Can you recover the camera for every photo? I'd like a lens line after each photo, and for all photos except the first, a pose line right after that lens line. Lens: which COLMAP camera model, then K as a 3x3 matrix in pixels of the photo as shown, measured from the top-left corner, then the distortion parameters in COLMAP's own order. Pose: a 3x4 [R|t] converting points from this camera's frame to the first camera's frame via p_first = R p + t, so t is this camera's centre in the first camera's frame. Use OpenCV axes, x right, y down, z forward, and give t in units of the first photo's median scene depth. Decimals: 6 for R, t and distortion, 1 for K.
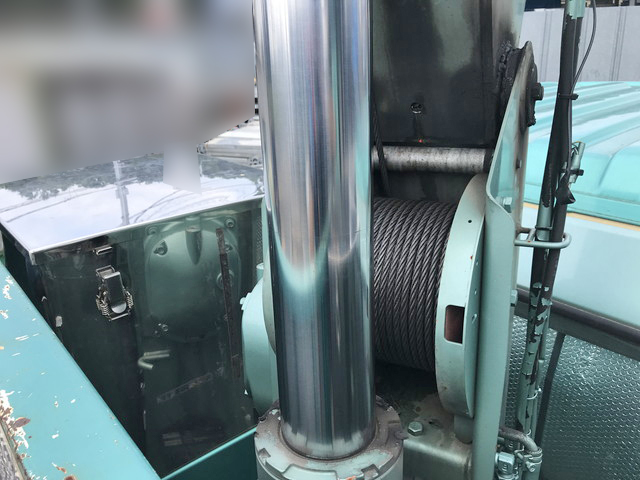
lens RADIAL K [[527.4, 0, 317.9], [0, 527.4, 244.2], [0, 0, 1]] dist [0.021523, 0.006903]
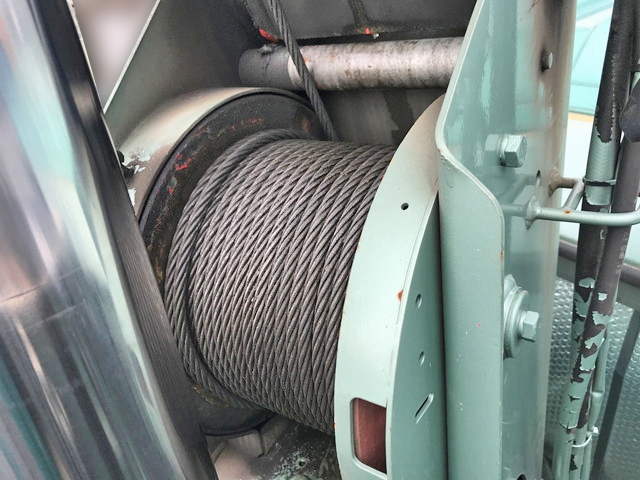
lens RADIAL K [[527.4, 0, 323.5], [0, 527.4, 235.8], [0, 0, 1]] dist [0.021523, 0.006903]
pose [[0.991358, -0.037457, -0.125721, 0.215770], [0.055199, 0.988505, 0.140752, -0.066755], [0.119004, -0.146475, 0.982030, 0.434649]]
